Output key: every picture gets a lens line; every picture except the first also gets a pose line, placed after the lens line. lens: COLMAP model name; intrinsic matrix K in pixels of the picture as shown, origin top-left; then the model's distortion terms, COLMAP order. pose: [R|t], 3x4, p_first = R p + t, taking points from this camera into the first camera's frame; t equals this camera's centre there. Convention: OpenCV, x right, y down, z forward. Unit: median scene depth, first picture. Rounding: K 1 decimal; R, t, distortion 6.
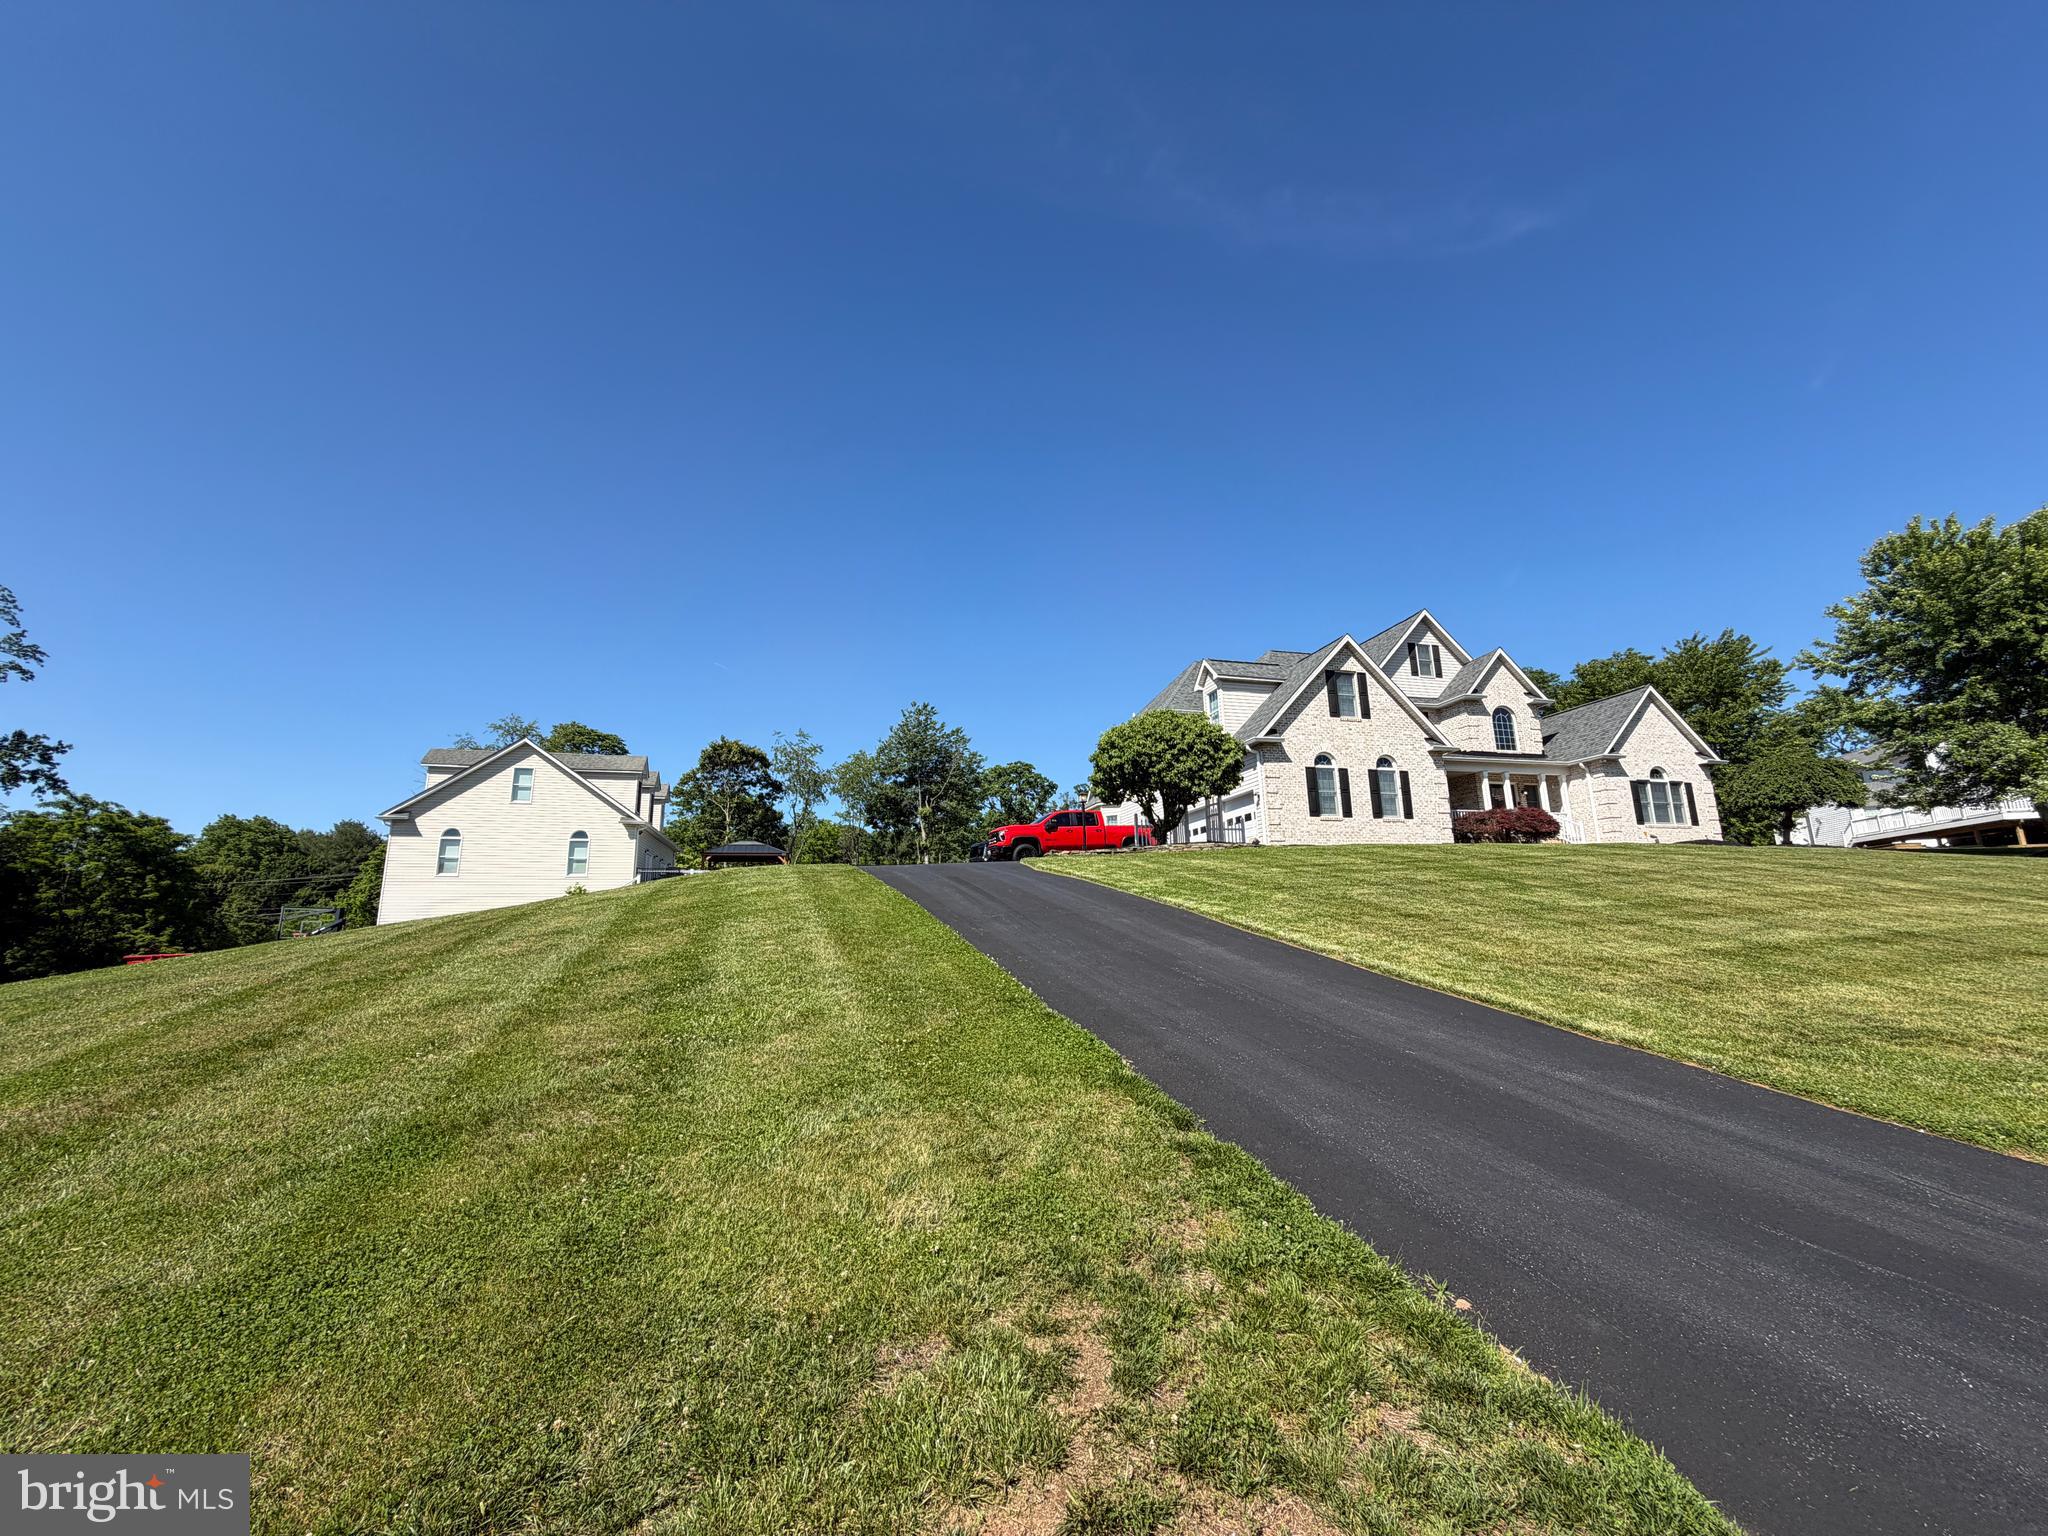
lens RADIAL K [[815.4, 0, 1024.0], [0, 815.4, 768.0], [0, 0, 1]] dist [-0.001112, -0.000095]
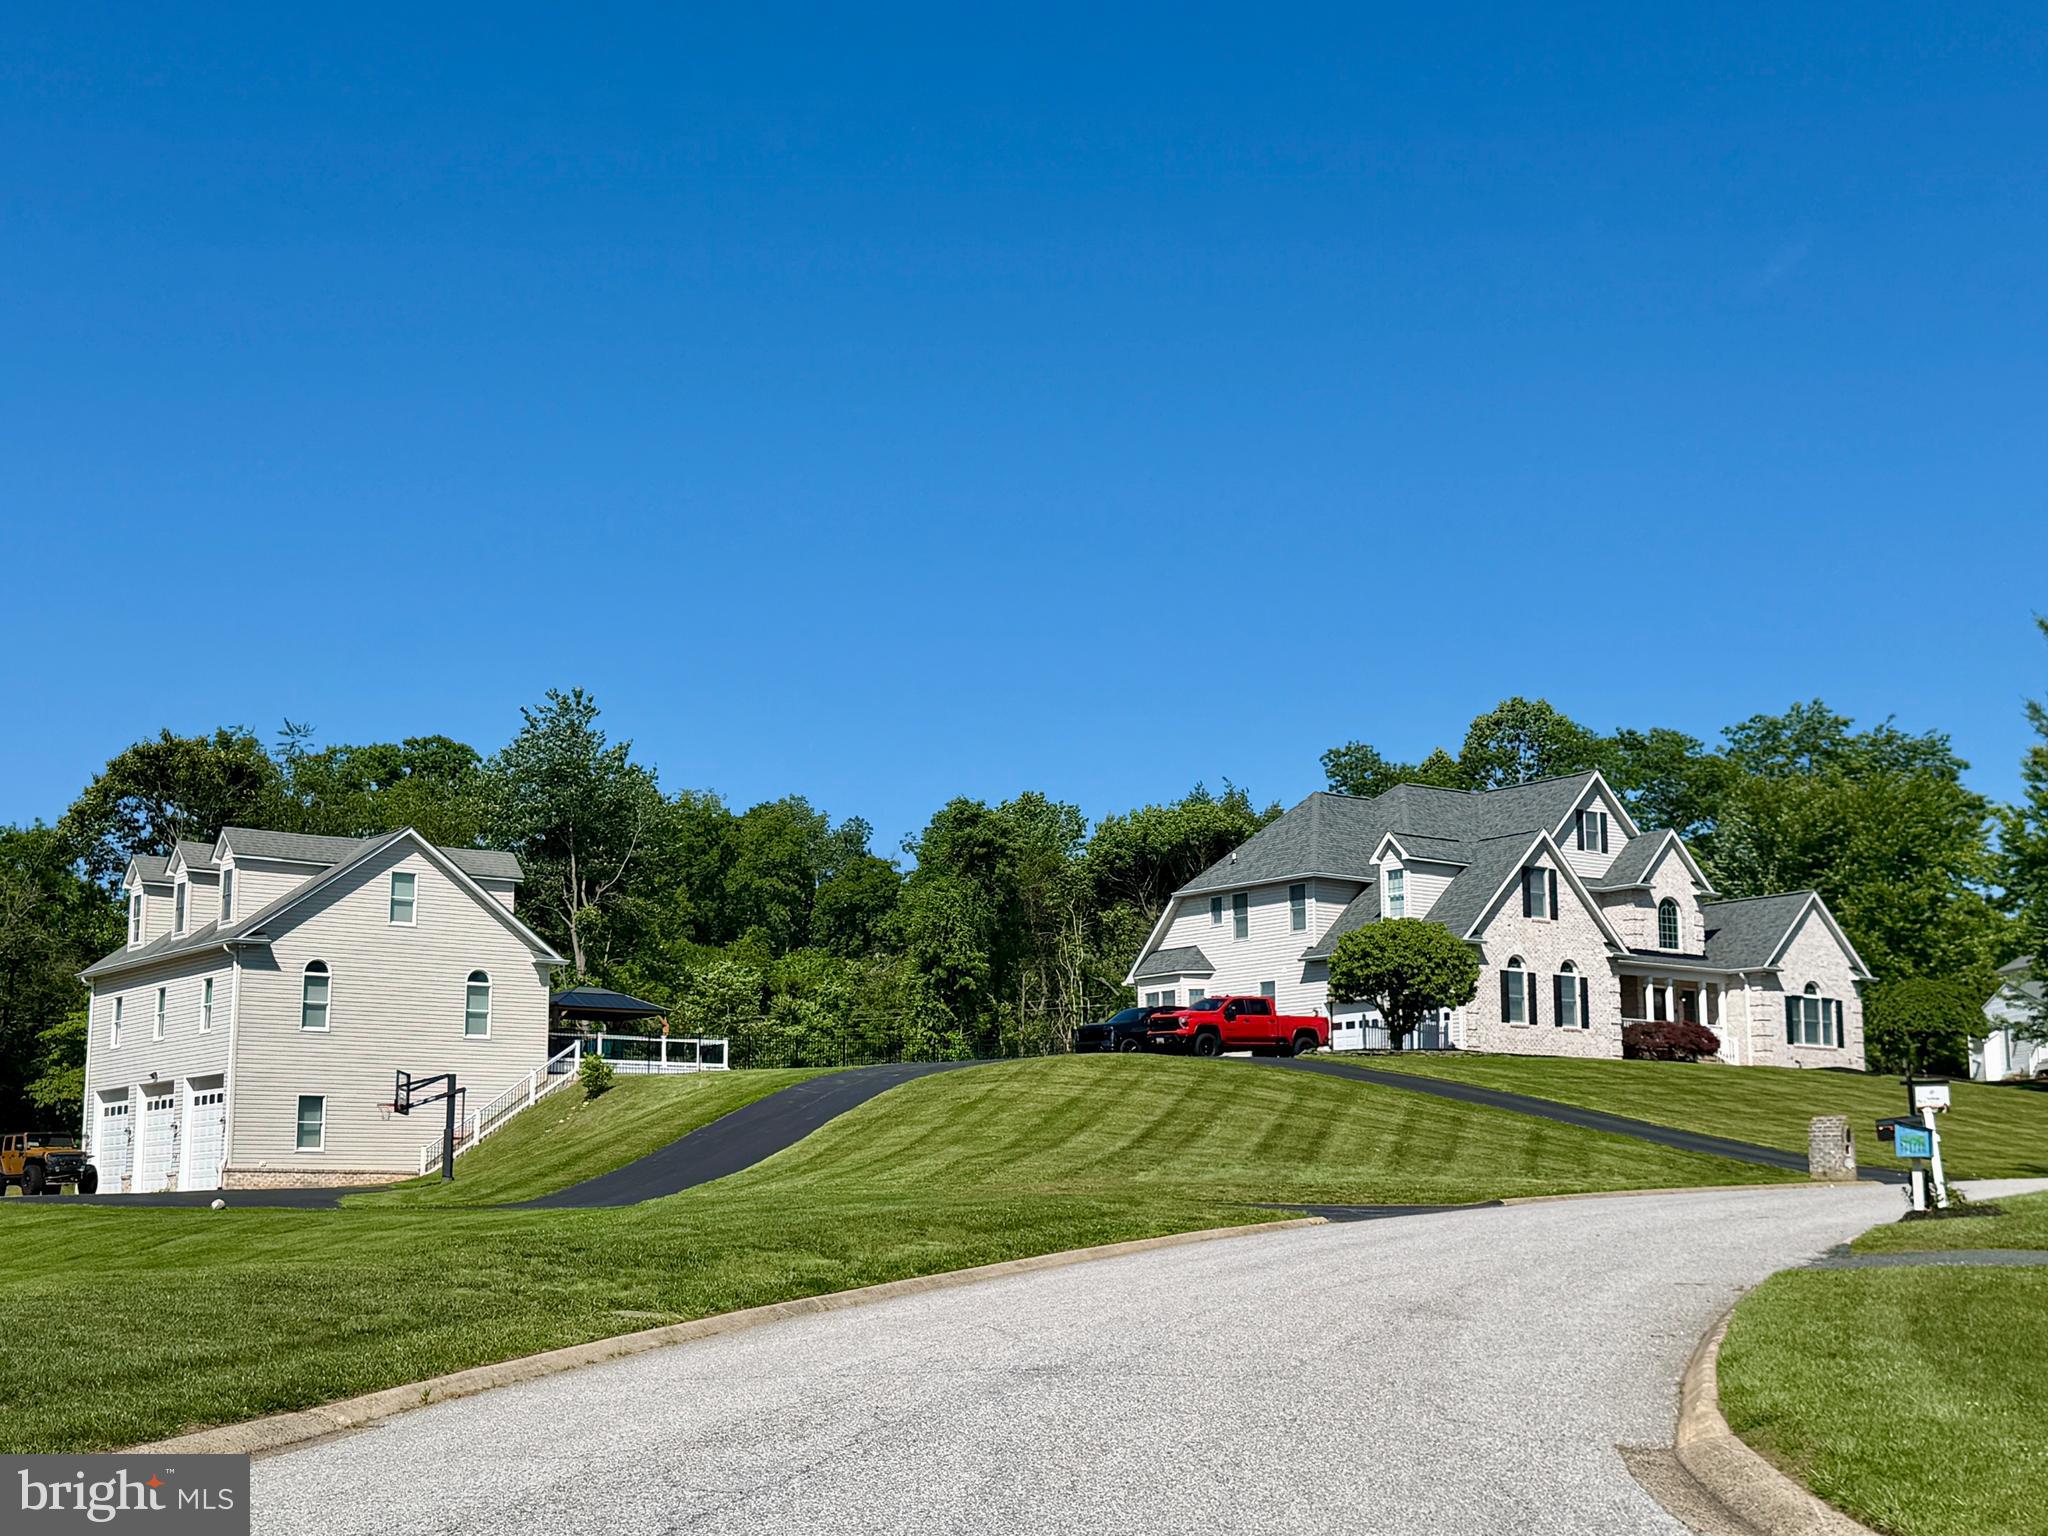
lens RADIAL K [[2783.8, 0, 1024.0], [0, 2783.8, 768.0], [0, 0, 1]] dist [0.114073, 0.002822]
pose [[0.929492, 0.081503, 0.359724, -1.208237], [-0.092418, 0.995633, 0.013217, -0.201504], [-0.357076, -0.045530, 0.932965, -1.628558]]
